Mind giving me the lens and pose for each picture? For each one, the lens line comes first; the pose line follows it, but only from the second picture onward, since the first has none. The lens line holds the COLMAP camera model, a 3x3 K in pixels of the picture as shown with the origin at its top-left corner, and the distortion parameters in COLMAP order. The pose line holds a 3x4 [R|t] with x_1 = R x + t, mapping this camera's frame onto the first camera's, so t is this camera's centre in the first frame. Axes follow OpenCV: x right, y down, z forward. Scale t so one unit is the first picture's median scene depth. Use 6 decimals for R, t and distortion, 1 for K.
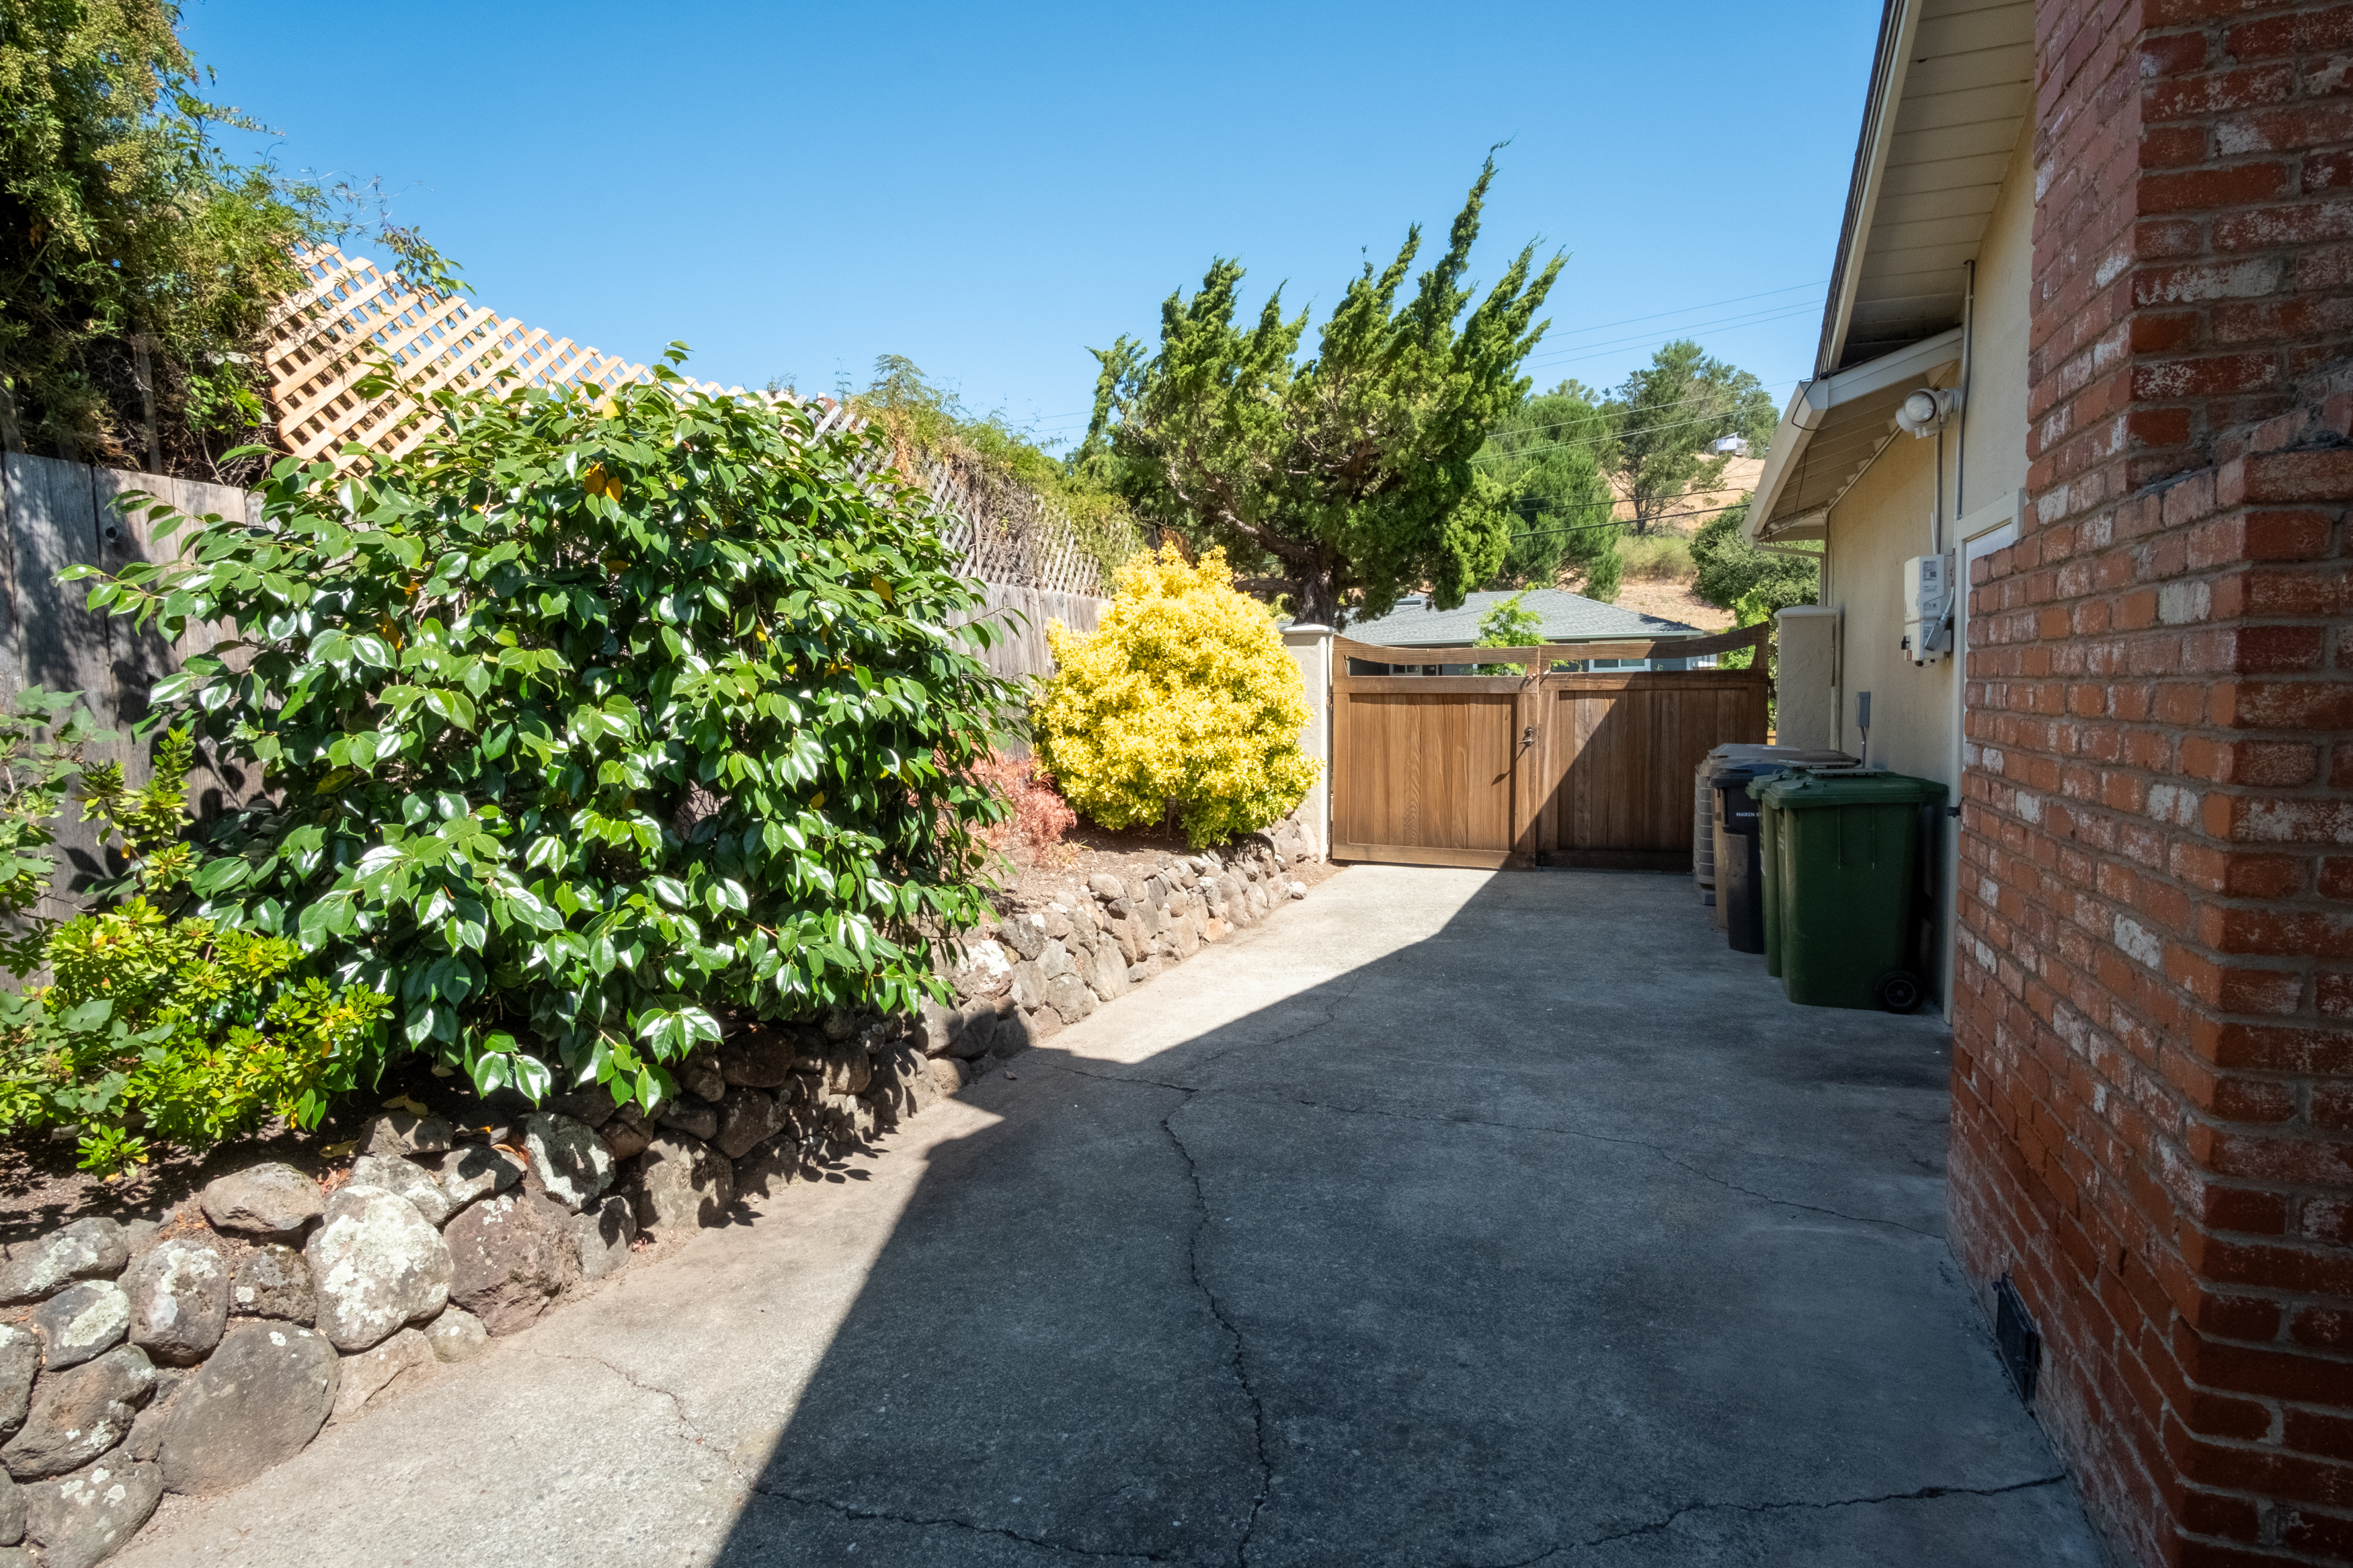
lens RADIAL K [[1258.4, 0, 1174.3], [0, 1258.4, 780.7], [0, 0, 1]] dist [-0.034543, 0.006295]
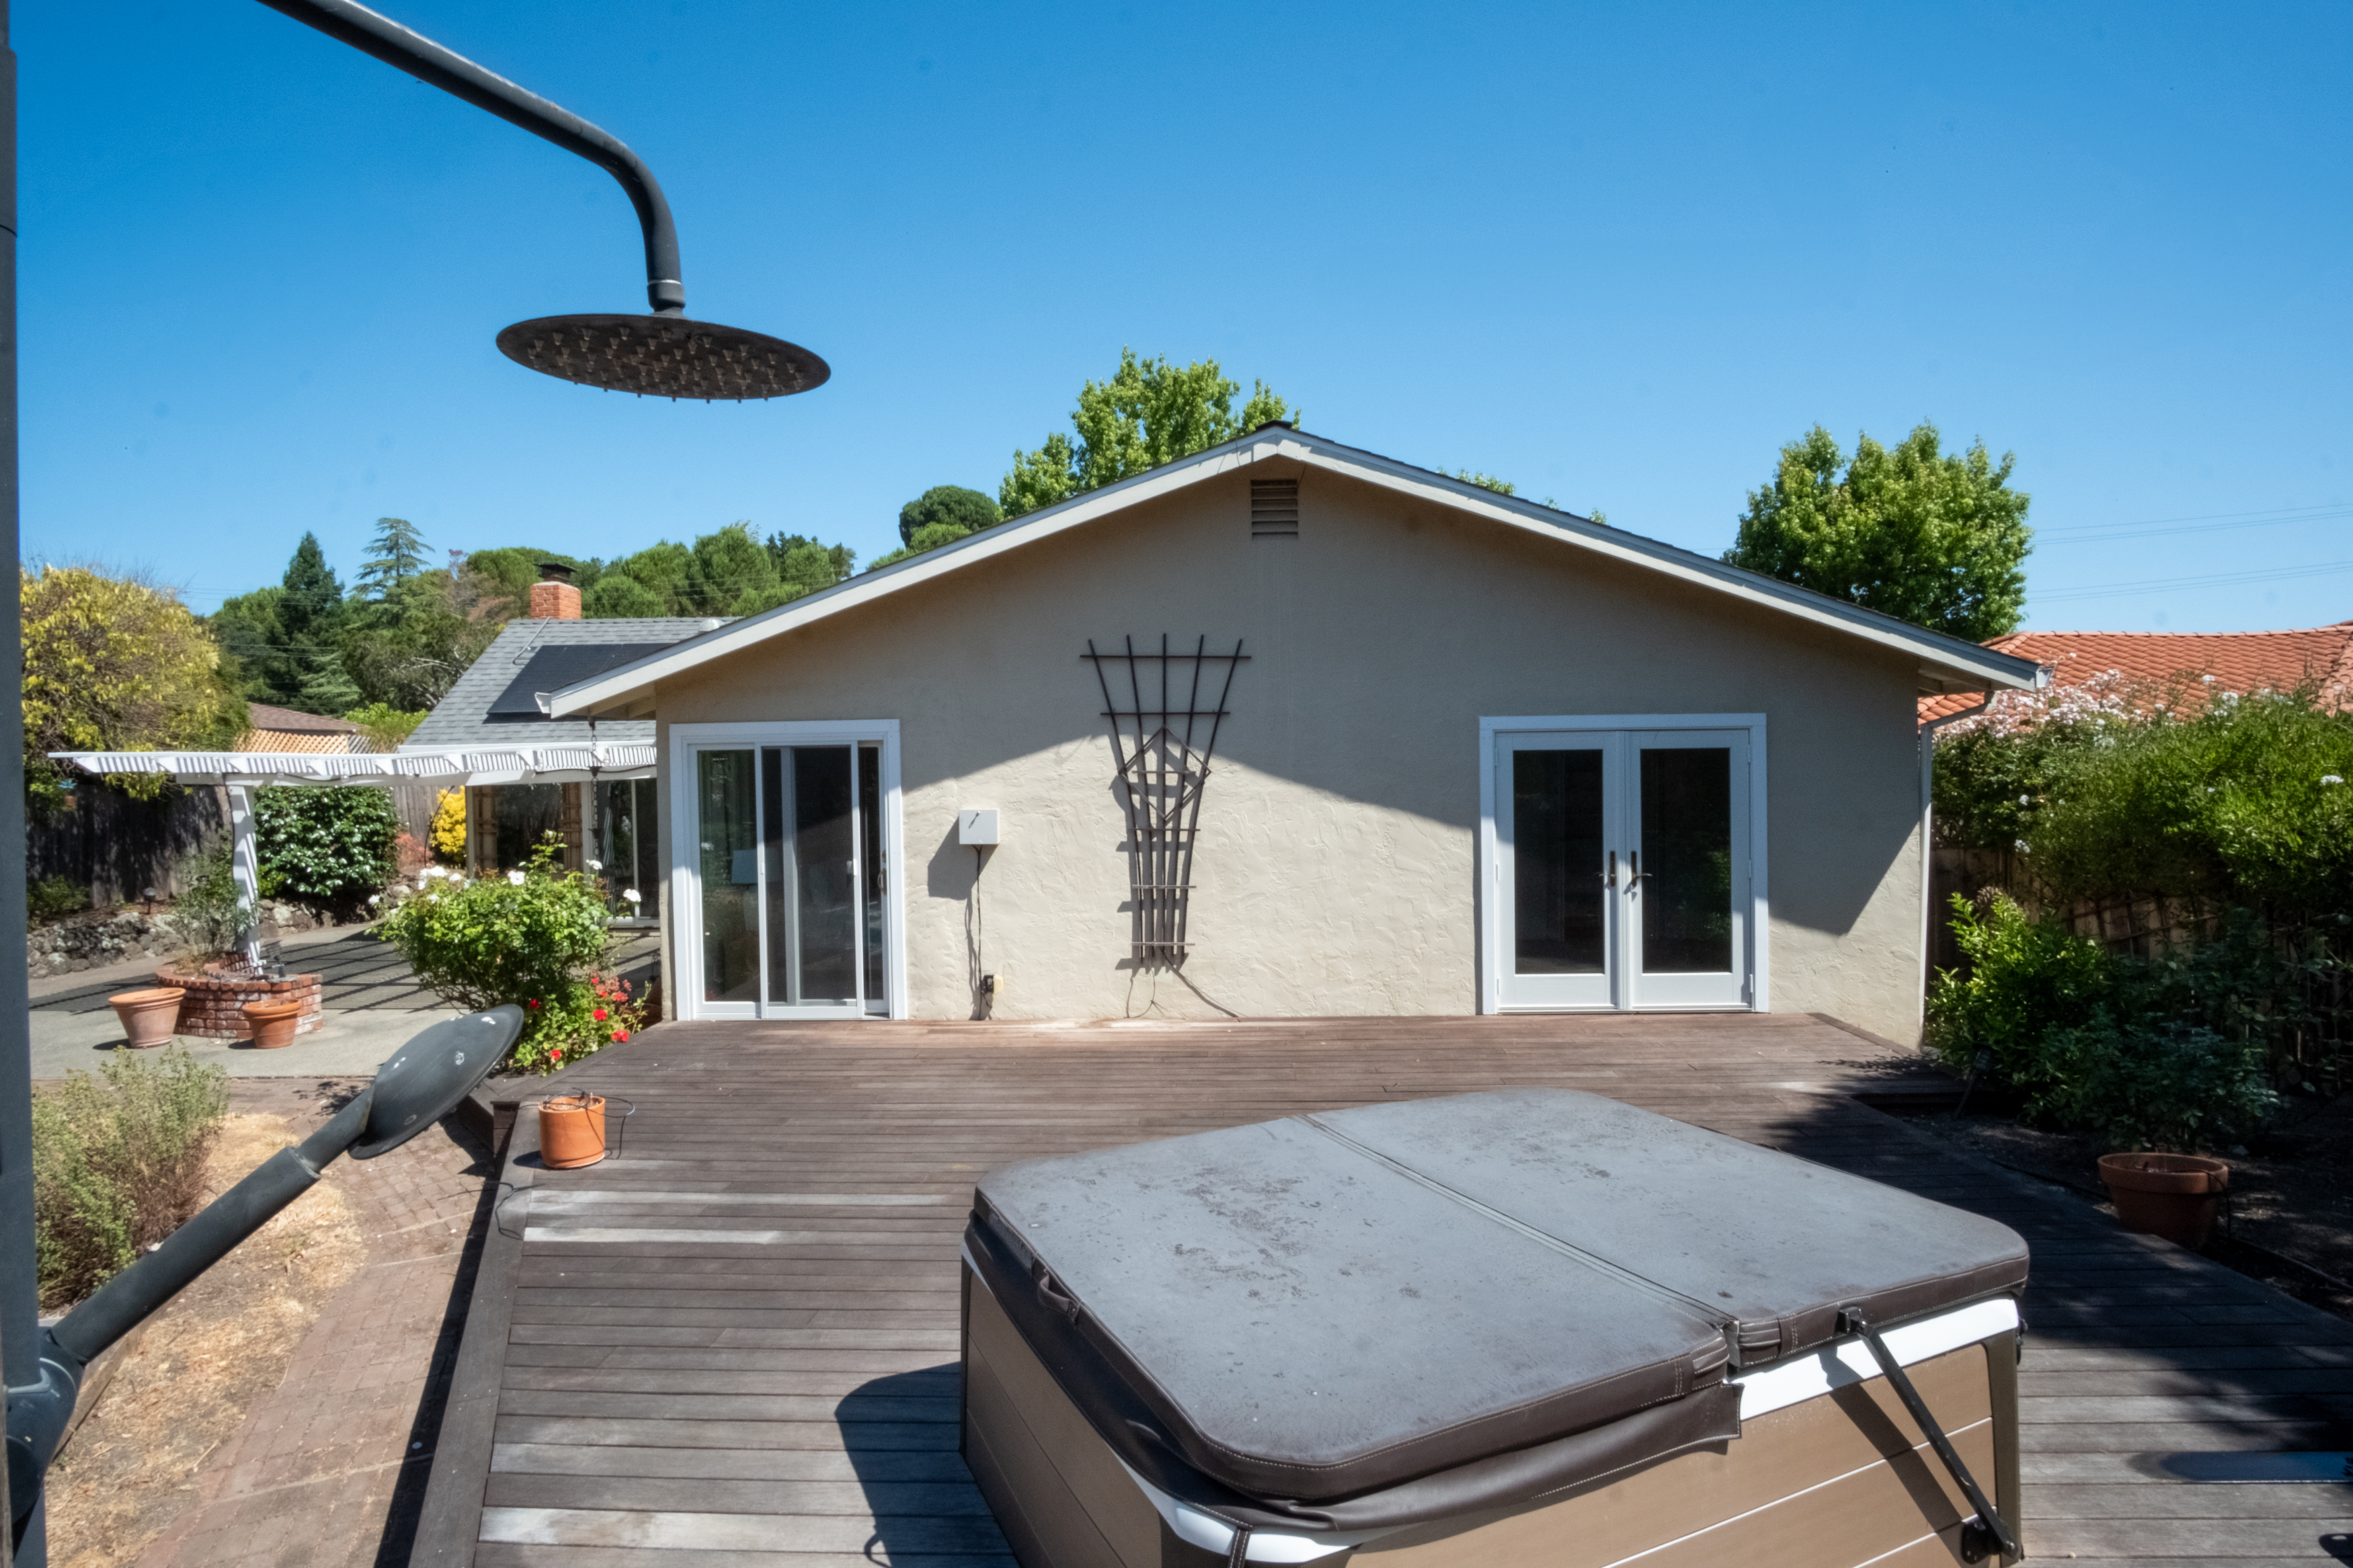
lens RADIAL K [[1258.4, 0, 1174.3], [0, 1258.4, 780.7], [0, 0, 1]] dist [-0.034543, 0.006295]
pose [[0.942680, -0.001195, 0.333697, 1.304595], [0.022903, 0.997867, -0.061126, 0.150850], [-0.332912, 0.065265, 0.940697, -5.480792]]
